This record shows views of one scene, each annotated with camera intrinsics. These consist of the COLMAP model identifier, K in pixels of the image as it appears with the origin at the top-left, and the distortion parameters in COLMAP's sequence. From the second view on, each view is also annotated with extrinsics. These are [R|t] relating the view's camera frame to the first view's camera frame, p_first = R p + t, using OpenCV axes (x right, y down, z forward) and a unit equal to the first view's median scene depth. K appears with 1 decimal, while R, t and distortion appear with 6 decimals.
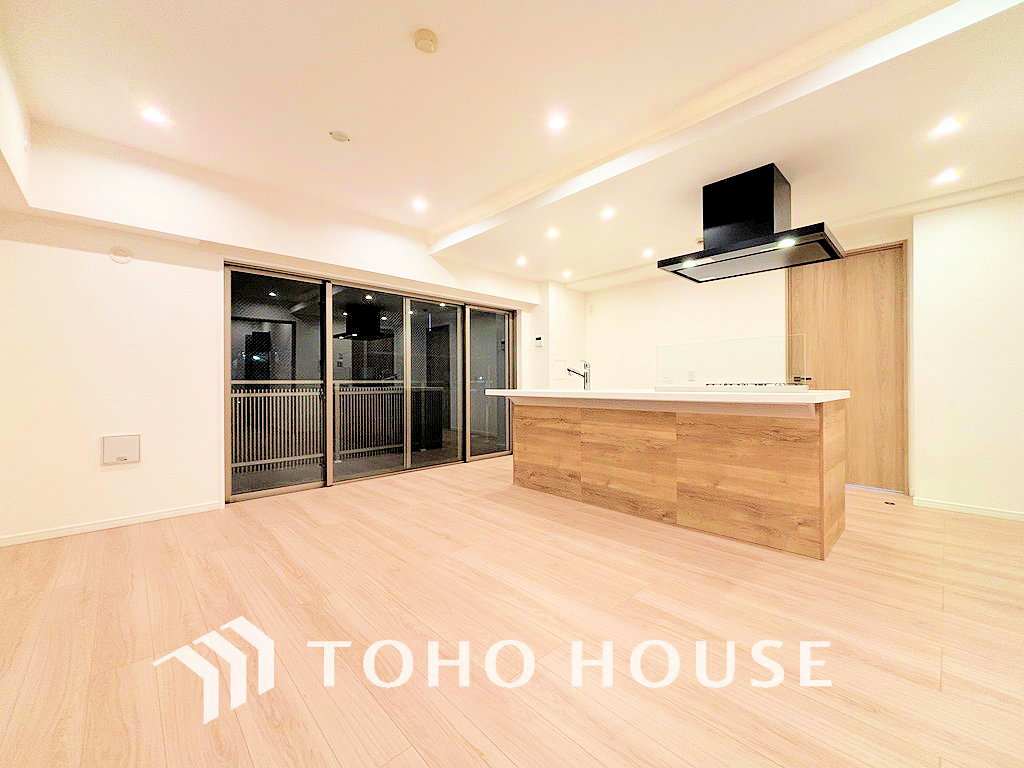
lens RADIAL K [[408.5, 0, 510.4], [0, 408.5, 382.7], [0, 0, 1]] dist [0.002687, -0.002263]
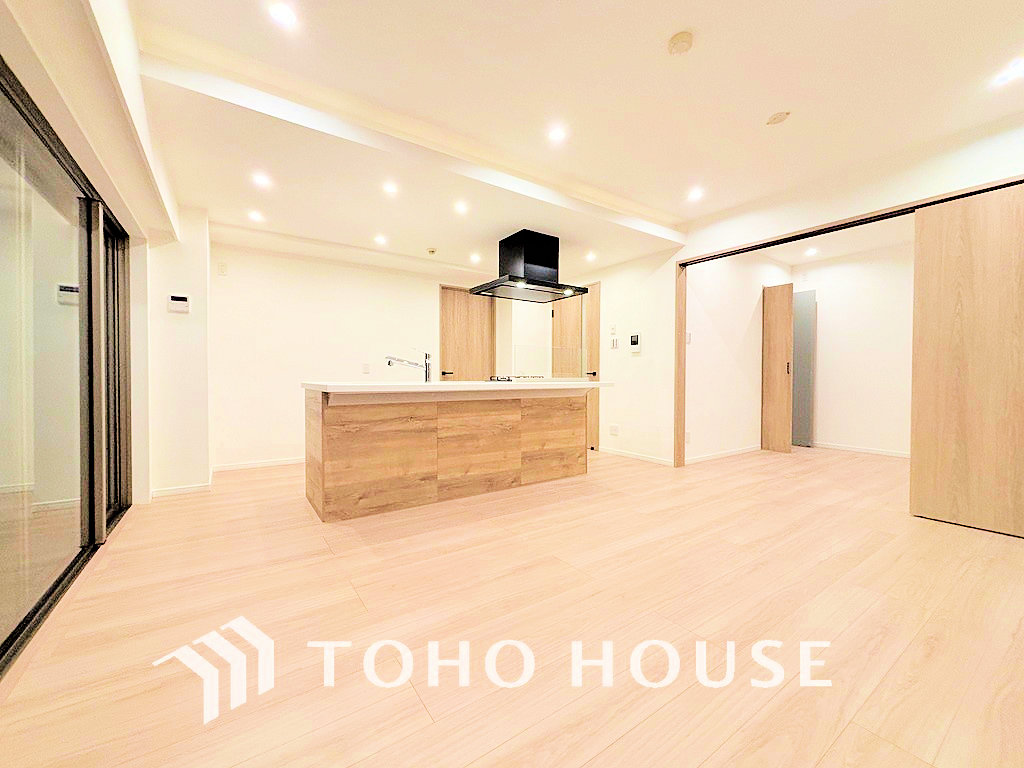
lens RADIAL K [[408.5, 0, 507.1], [0, 408.5, 381.7], [0, 0, 1]] dist [0.002687, -0.002263]
pose [[0.162370, -0.013143, 0.986642, -0.793395], [-0.005238, 0.999886, 0.014182, 0.002201], [-0.986716, -0.007471, 0.162283, 0.764697]]
